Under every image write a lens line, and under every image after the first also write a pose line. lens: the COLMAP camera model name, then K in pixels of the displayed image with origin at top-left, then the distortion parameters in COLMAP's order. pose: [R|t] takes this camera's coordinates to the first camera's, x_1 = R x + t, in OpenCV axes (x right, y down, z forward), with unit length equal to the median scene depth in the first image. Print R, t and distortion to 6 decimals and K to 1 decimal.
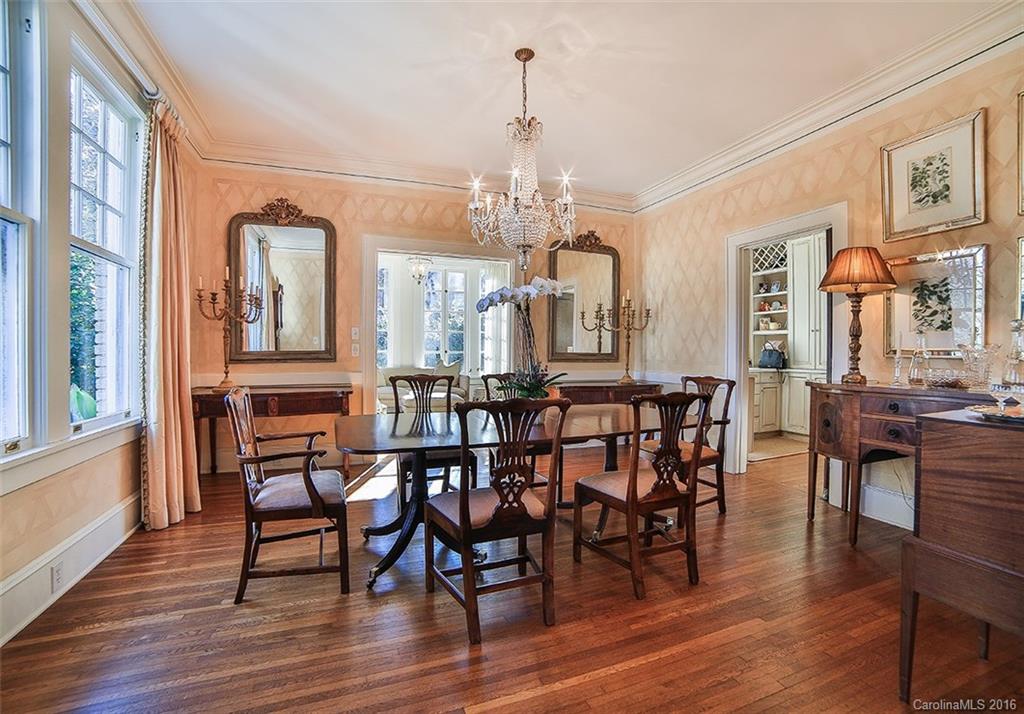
lens RADIAL K [[452.7, 0, 510.9], [0, 452.7, 358.5], [0, 0, 1]] dist [-0.083804, 0.035326]
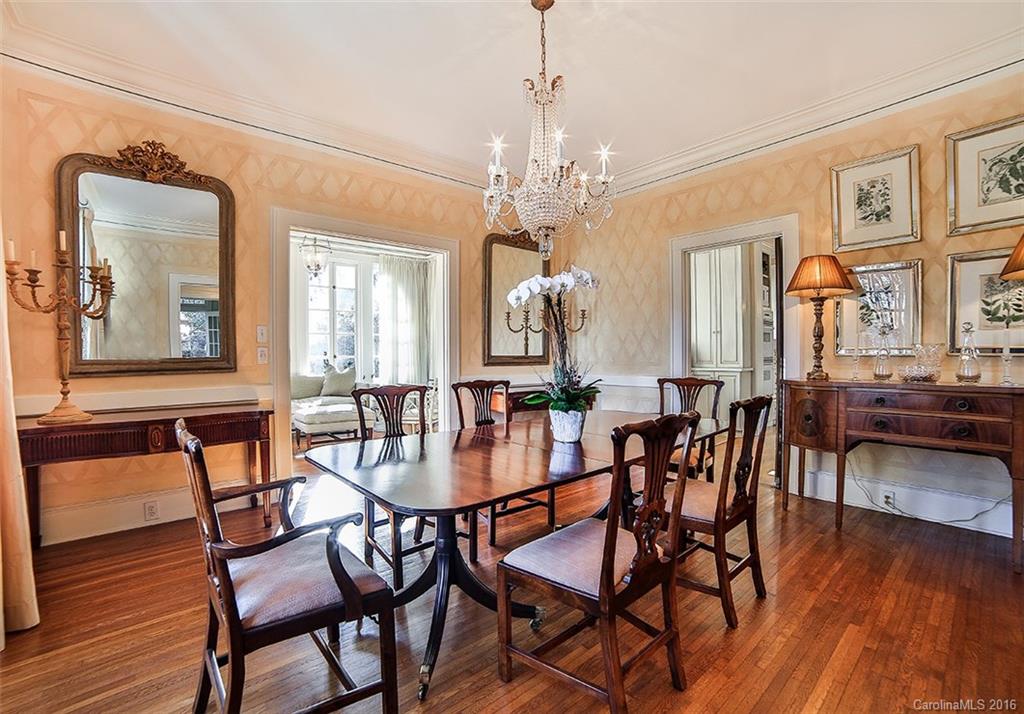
lens RADIAL K [[452.7, 0, 510.9], [0, 452.7, 358.5], [0, 0, 1]] dist [-0.083804, 0.035326]
pose [[0.942666, -0.015235, 0.333388, -0.215988], [0.017374, 0.999843, -0.003437, -0.004657], [-0.333284, 0.009032, 0.942783, 0.159762]]
